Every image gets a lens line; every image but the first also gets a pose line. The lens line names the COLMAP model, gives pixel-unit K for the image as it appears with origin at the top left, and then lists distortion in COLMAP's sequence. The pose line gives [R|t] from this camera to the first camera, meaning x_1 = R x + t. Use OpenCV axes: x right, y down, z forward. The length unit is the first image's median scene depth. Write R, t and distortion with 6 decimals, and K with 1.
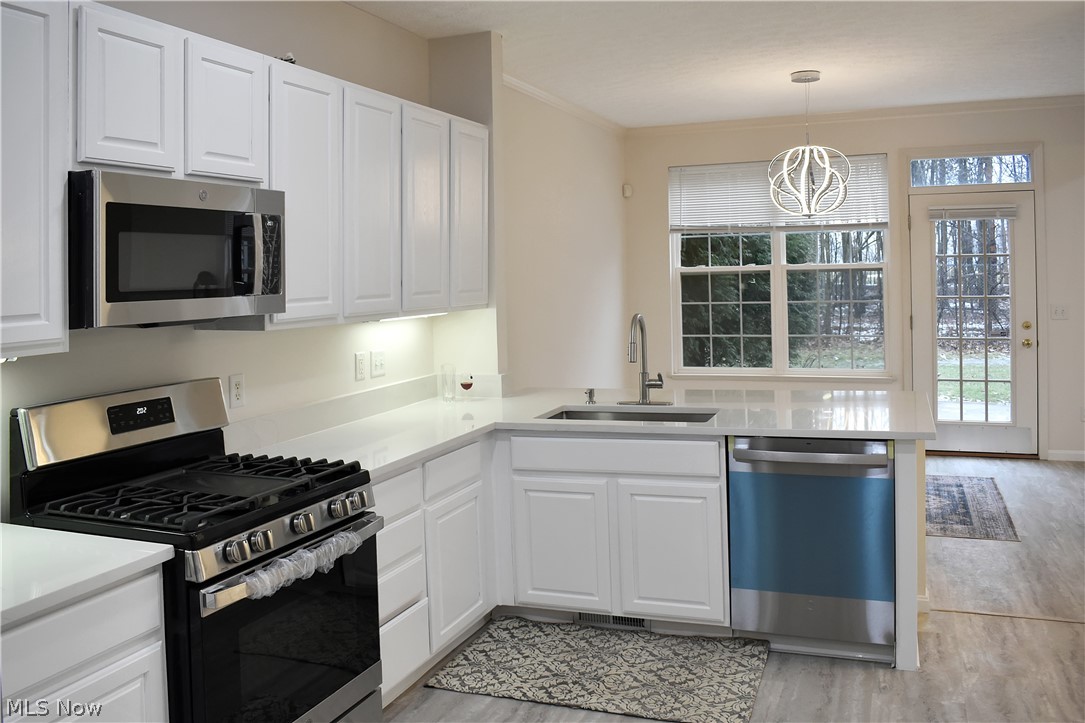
lens RADIAL K [[919.4, 0, 544.4], [0, 919.4, 269.8], [0, 0, 1]] dist [-0.070802, 0.012585]
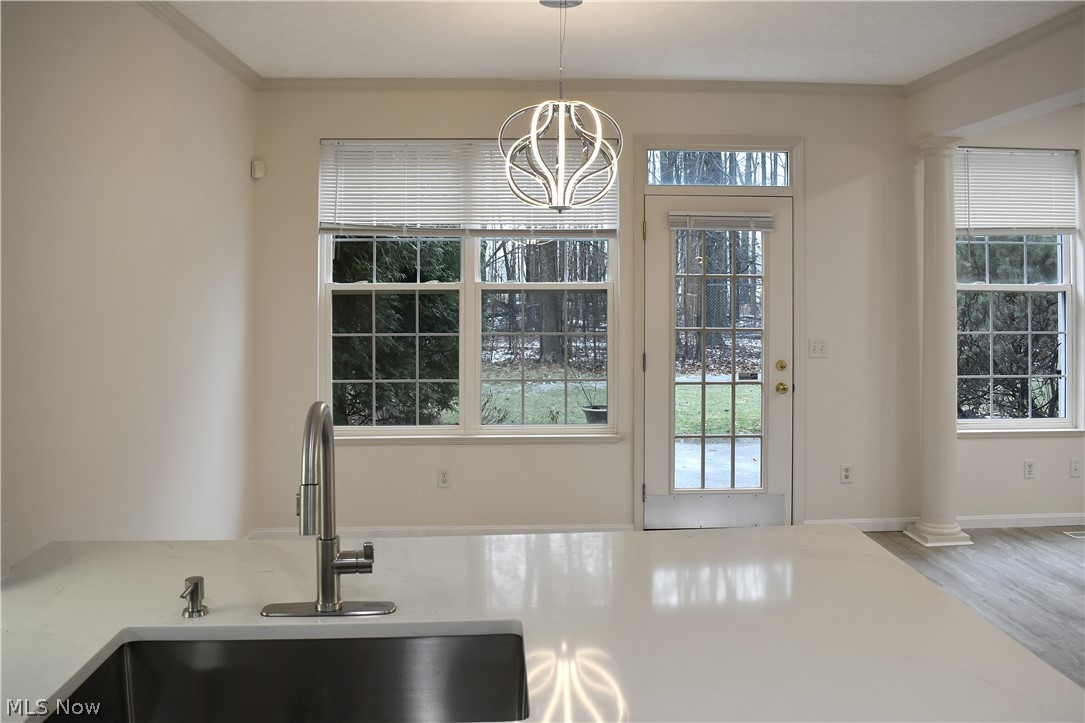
lens RADIAL K [[919.4, 0, 544.4], [0, 919.4, 269.8], [0, 0, 1]] dist [-0.070802, 0.012585]
pose [[0.914958, 0.026343, 0.402689, 0.015564], [-0.020196, 0.999606, -0.019502, -0.002667], [-0.403044, 0.009711, 0.915129, 0.323196]]
